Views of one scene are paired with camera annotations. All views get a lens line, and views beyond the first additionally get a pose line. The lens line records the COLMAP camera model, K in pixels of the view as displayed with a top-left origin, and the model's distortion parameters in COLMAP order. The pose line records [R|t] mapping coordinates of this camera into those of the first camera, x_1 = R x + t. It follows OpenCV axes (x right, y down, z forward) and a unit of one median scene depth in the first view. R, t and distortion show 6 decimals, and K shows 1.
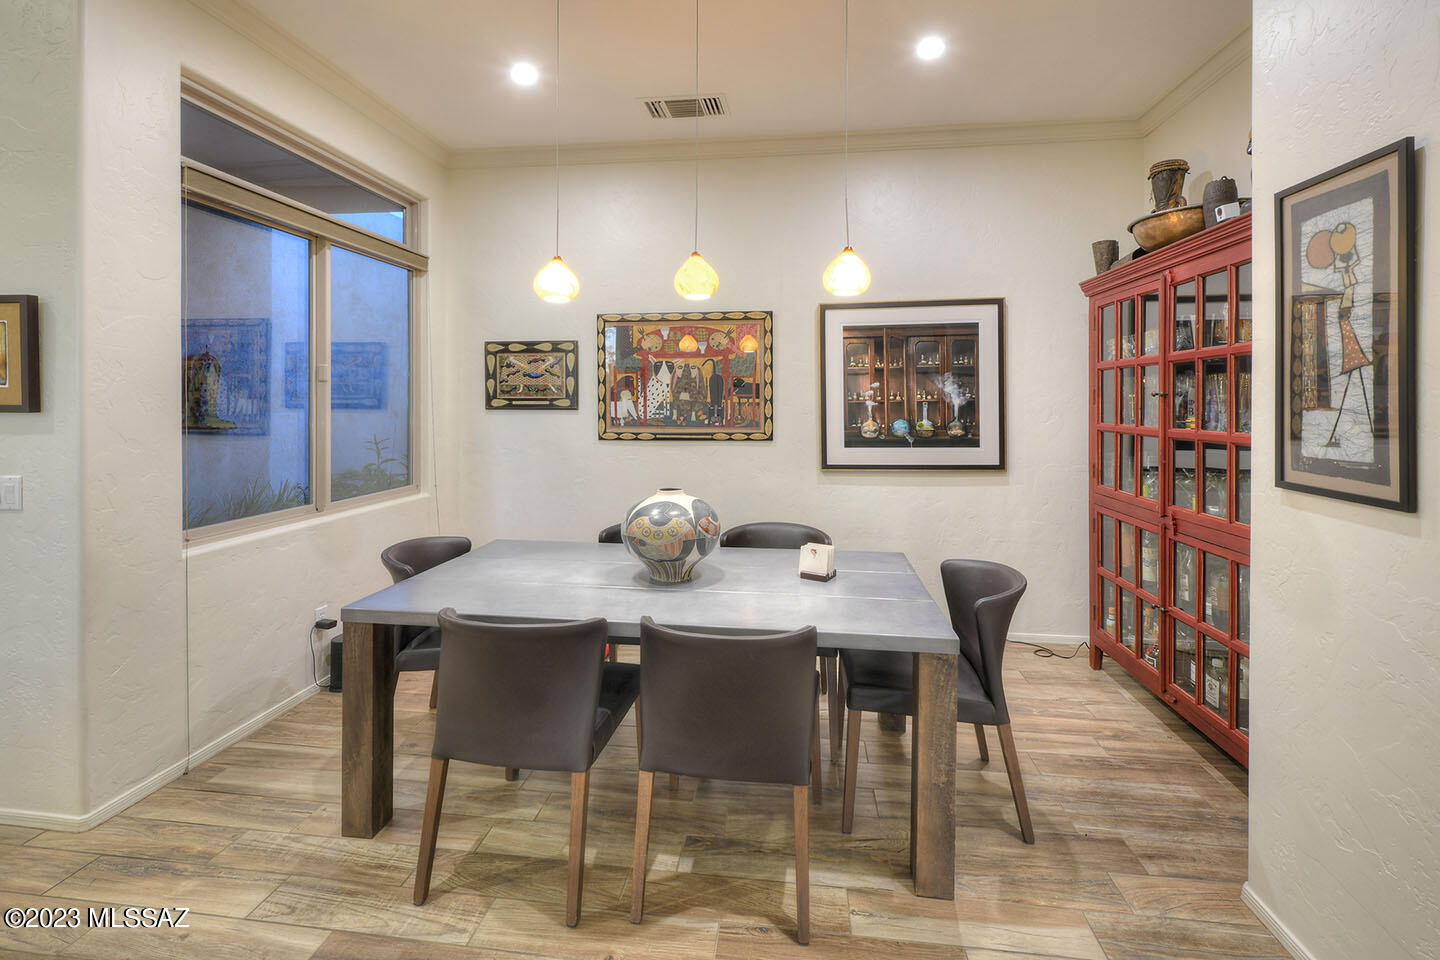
lens RADIAL K [[626.2, 0, 719.1], [0, 626.2, 447.8], [0, 0, 1]] dist [-0.000179, 0.000020]
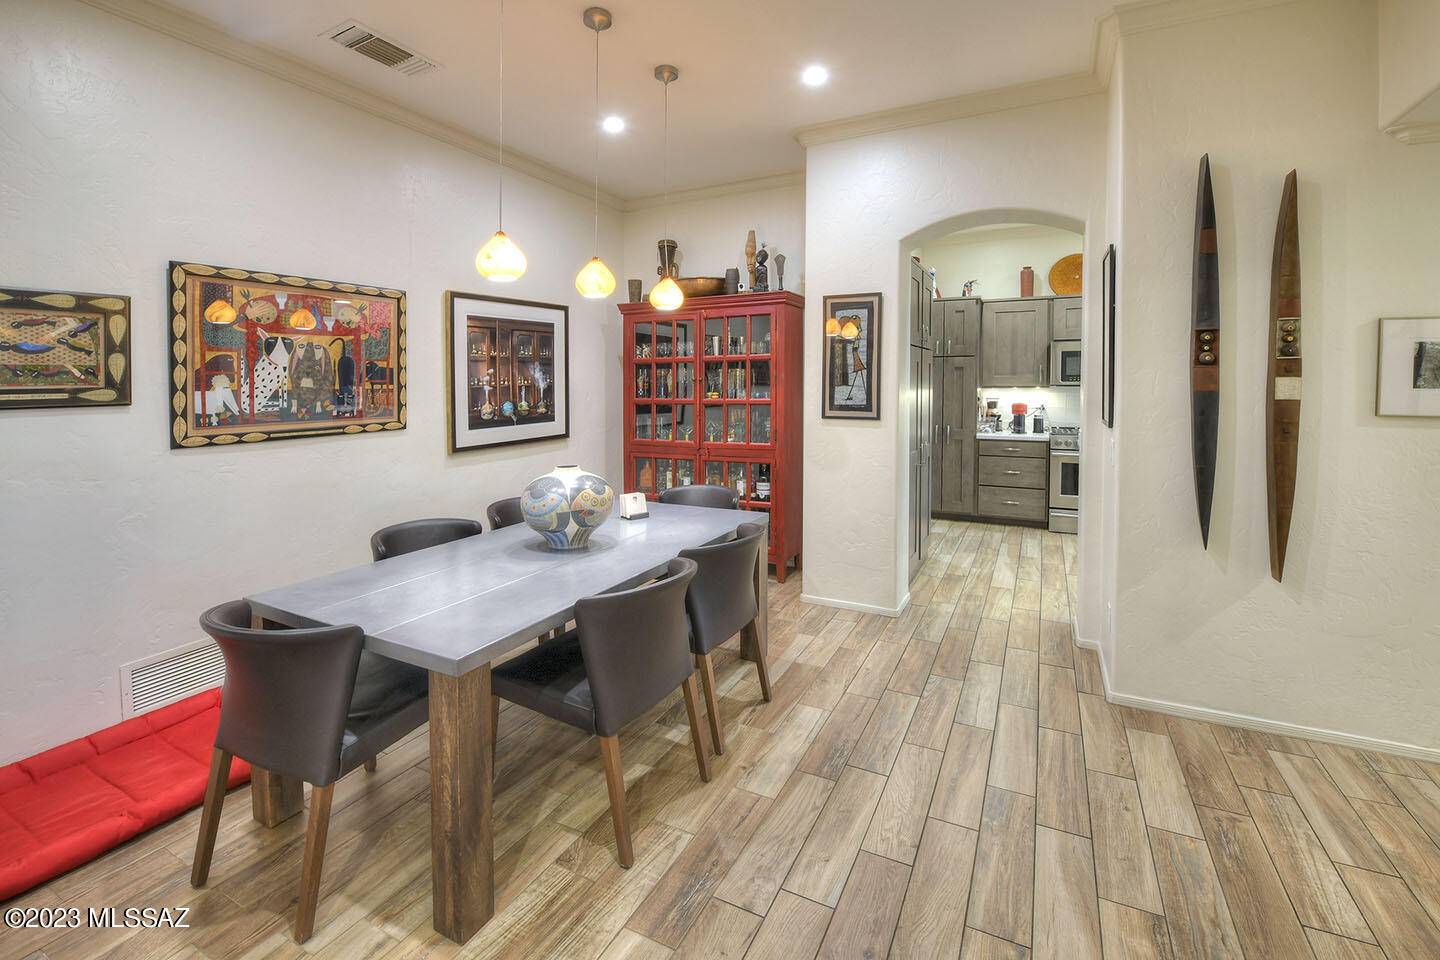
lens RADIAL K [[619.1, 0, 720.0], [0, 619.1, 480.0], [0, 0, 1]] dist [-0.033605, 0.000060]
pose [[0.337396, -0.148768, 0.929533, -0.639591], [0.078548, 0.988439, 0.129685, -0.018682], [-0.938080, 0.029258, 0.345181, 0.239417]]
